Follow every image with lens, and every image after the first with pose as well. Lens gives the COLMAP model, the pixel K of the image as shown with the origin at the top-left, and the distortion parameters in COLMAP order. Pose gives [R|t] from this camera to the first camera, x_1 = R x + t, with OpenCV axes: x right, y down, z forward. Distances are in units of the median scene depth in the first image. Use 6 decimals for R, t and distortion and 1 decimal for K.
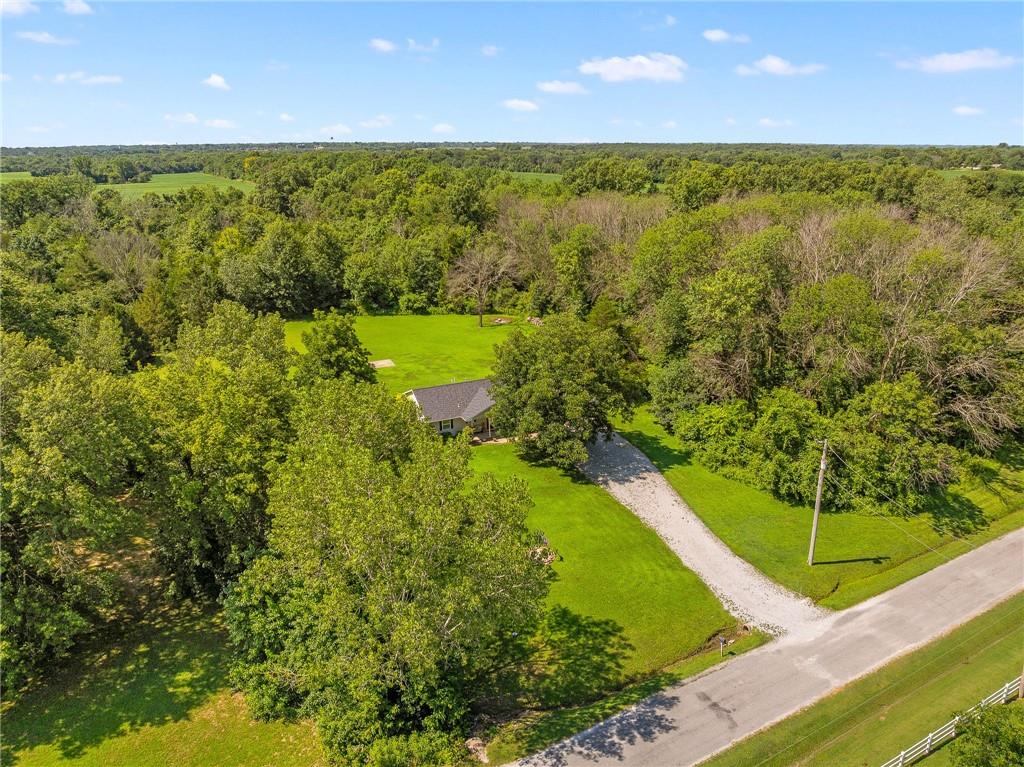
lens RADIAL K [[764.1, 0, 512.0], [0, 764.1, 383.5], [0, 0, 1]] dist [-0.006213, 0.007243]
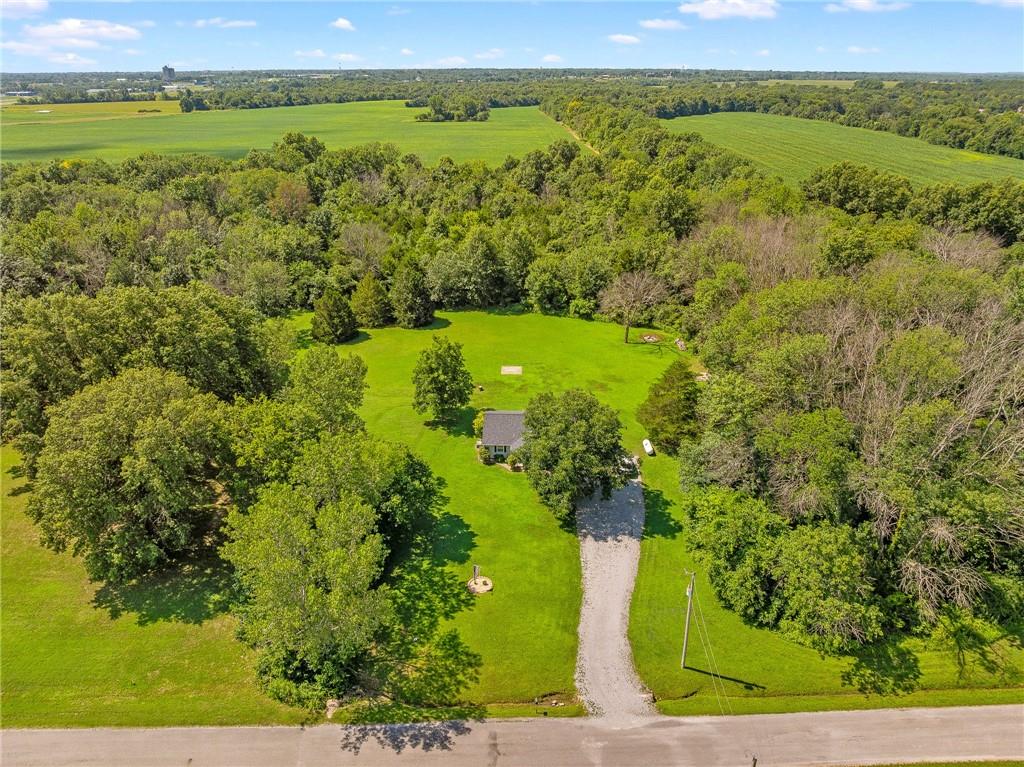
lens RADIAL K [[764.1, 0, 512.0], [0, 764.1, 383.5], [0, 0, 1]] dist [-0.006213, 0.007243]
pose [[0.875860, 0.200164, -0.439095, 0.594546], [-0.142124, 0.976556, 0.161676, -0.330029], [0.461162, -0.079200, 0.883774, -0.091146]]
